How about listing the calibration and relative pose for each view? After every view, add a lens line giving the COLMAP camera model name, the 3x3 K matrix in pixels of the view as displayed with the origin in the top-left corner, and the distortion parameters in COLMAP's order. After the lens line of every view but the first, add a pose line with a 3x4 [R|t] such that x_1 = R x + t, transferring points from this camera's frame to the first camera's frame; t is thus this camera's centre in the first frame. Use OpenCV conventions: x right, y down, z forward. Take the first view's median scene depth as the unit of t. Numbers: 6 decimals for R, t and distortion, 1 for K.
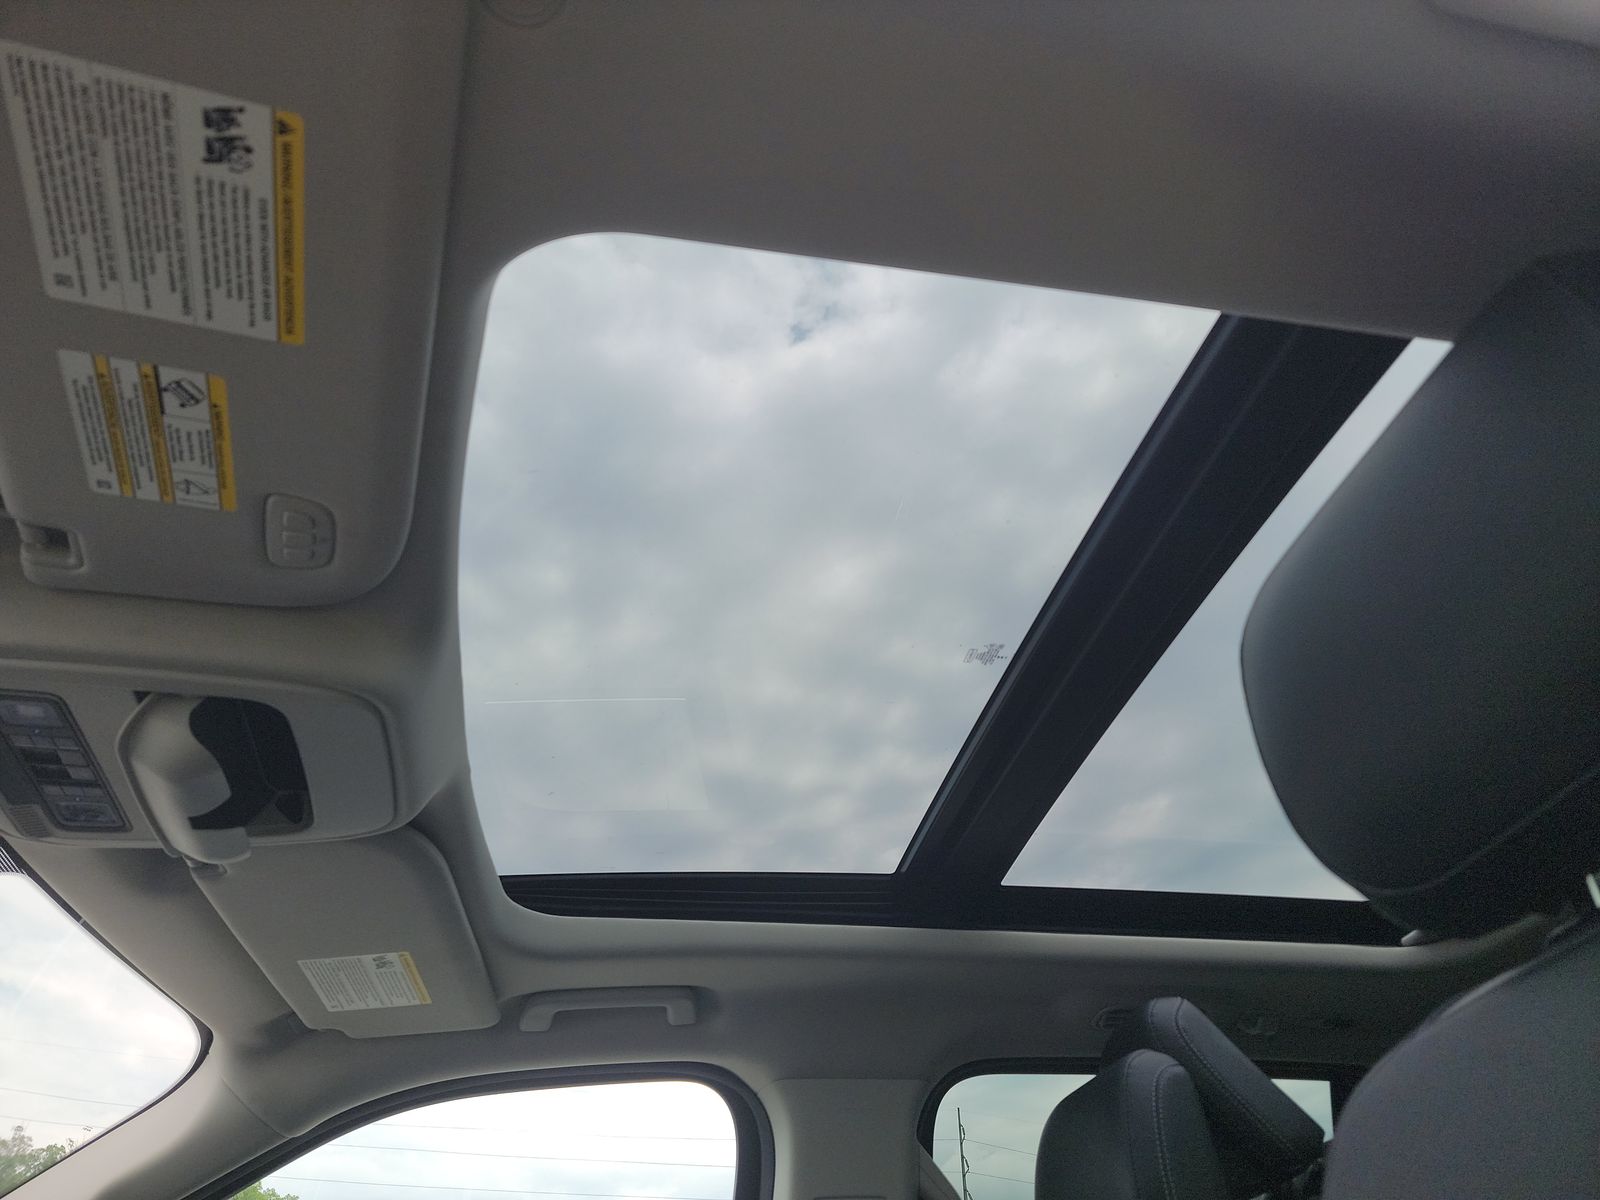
lens RADIAL K [[1113.8, 0, 796.2], [0, 1113.8, 596.4], [0, 0, 1]] dist [0.025254, -0.012409]
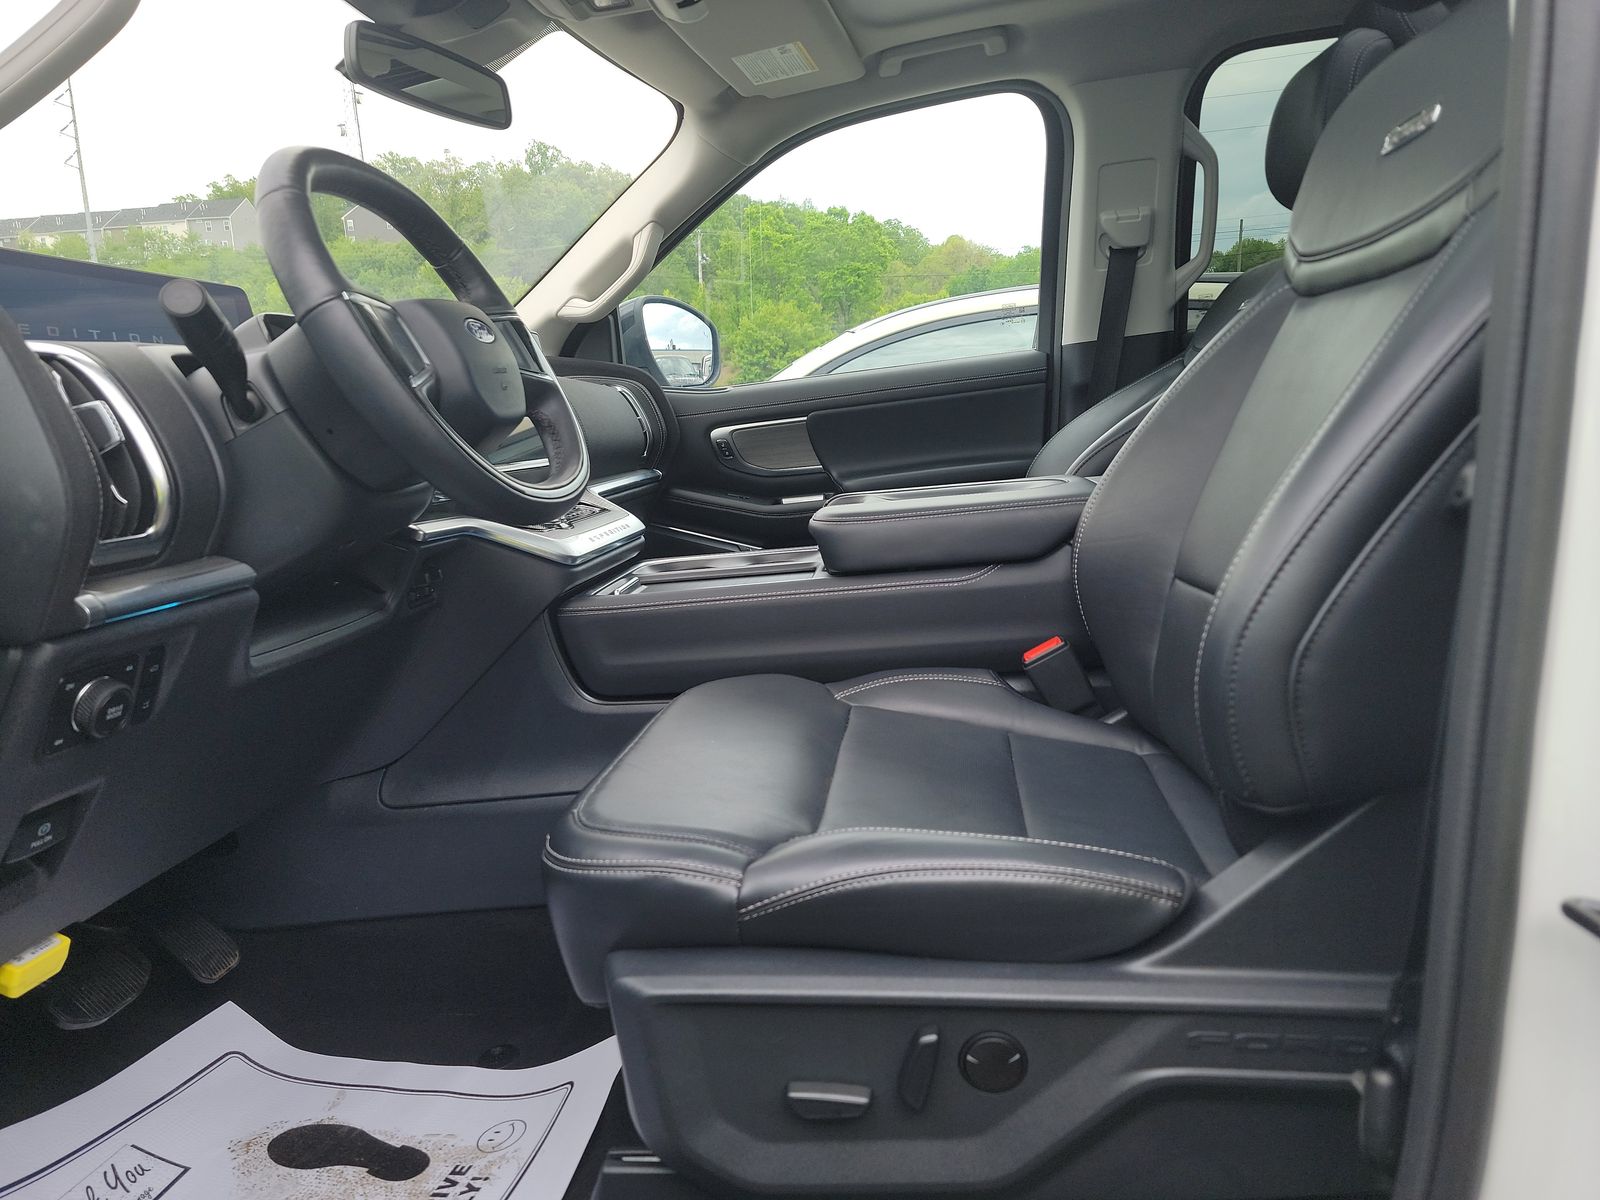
lens RADIAL K [[1113.8, 0, 799.7], [0, 1113.8, 603.5], [0, 0, 1]] dist [0.025254, -0.012409]
pose [[0.953891, 0.009398, -0.300005, 0.085873], [0.222249, 0.649661, 0.727012, -0.229588], [0.201734, -0.760166, 0.617617, -0.395260]]
